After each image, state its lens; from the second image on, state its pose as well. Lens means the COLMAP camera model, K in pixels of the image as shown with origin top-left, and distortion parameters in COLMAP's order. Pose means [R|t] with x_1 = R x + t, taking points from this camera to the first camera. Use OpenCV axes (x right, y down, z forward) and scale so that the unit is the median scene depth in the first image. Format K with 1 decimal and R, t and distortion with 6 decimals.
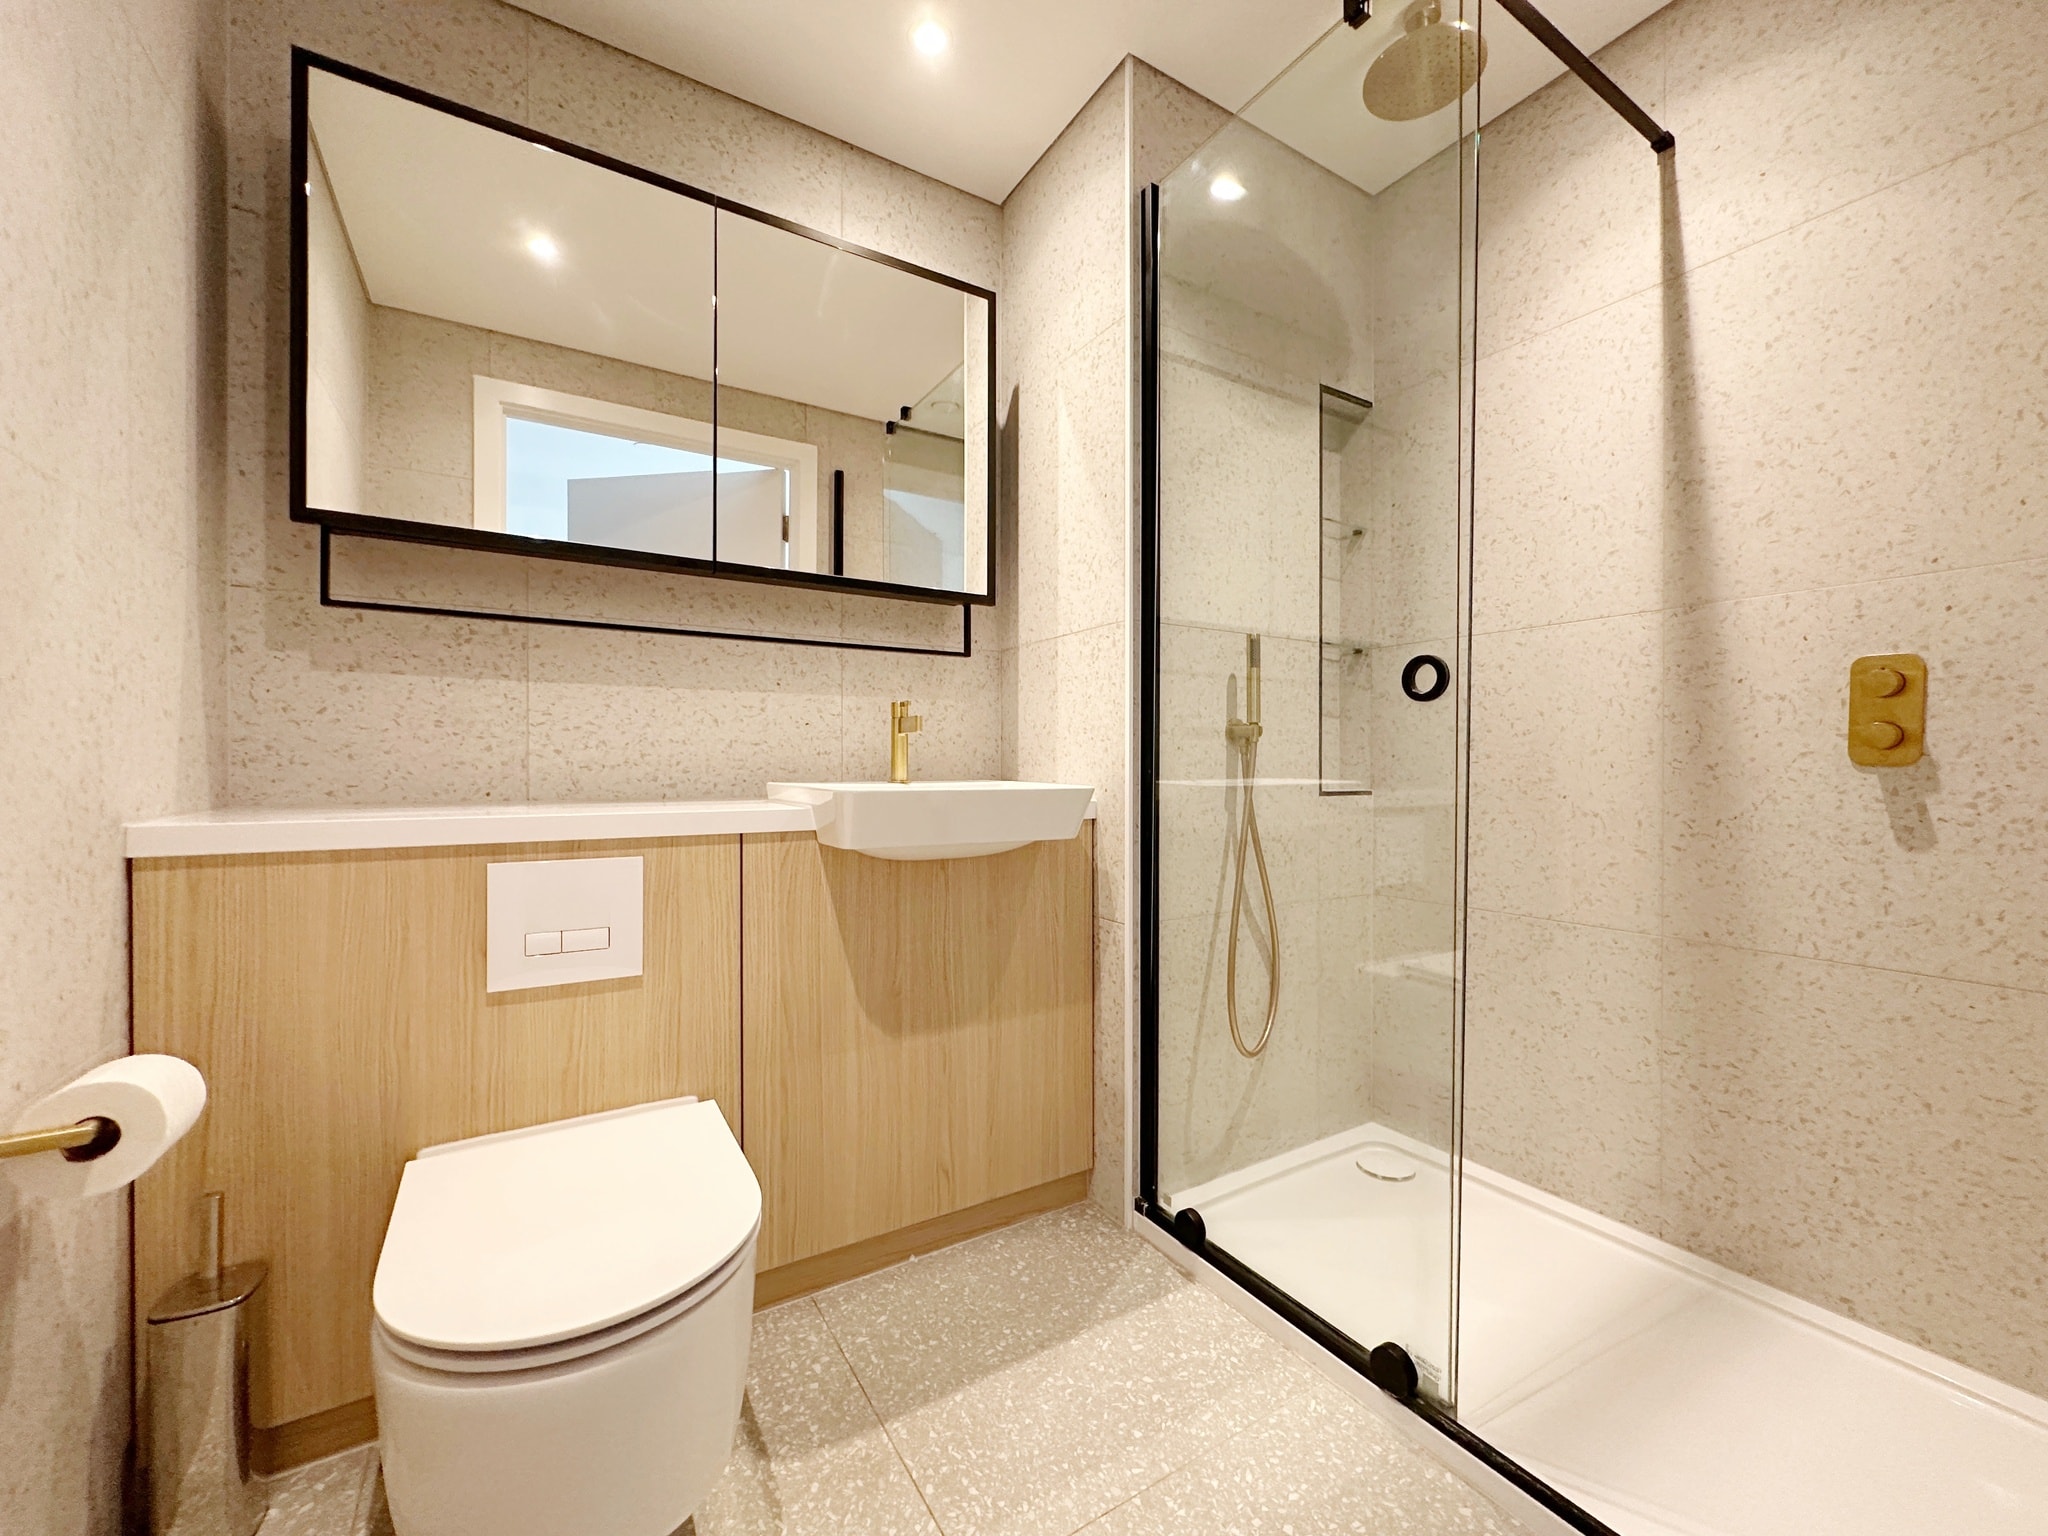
lens RADIAL K [[813.1, 0, 1021.2], [0, 813.1, 766.0], [0, 0, 1]] dist [-0.003171, 0.001045]
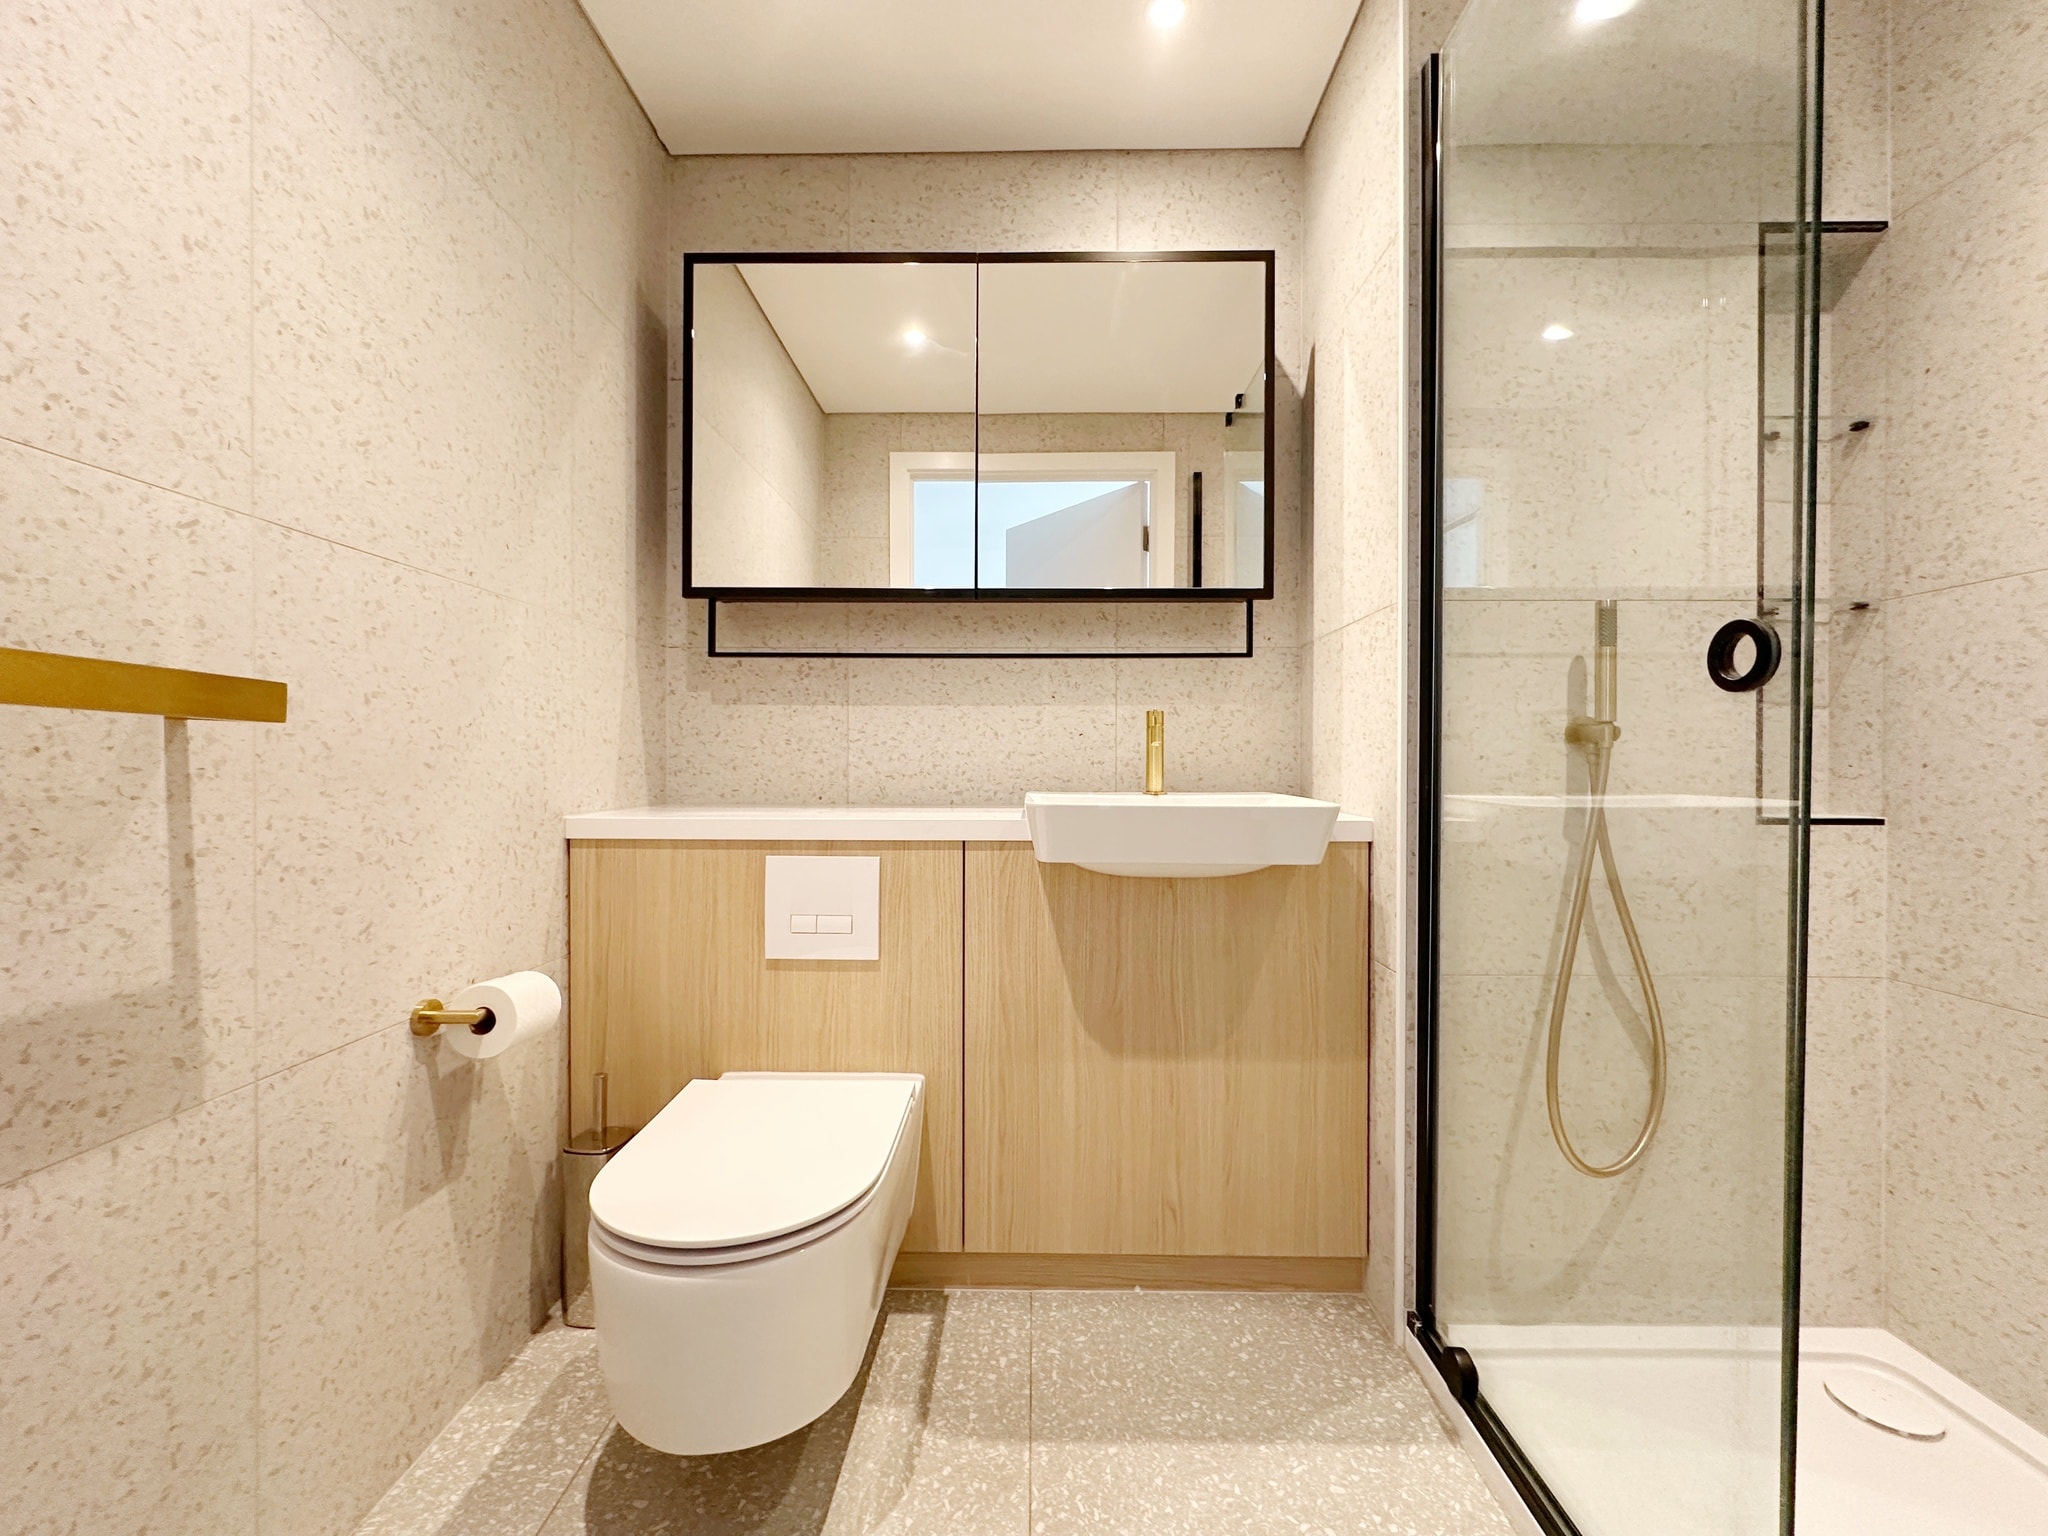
lens RADIAL K [[813.1, 0, 1019.4], [0, 813.1, 765.7], [0, 0, 1]] dist [-0.003171, 0.001045]
pose [[0.845182, 0.001319, -0.534477, 0.247219], [-0.001275, 0.999999, 0.000452, -0.014411], [0.534477, 0.000299, 0.845183, 0.105374]]
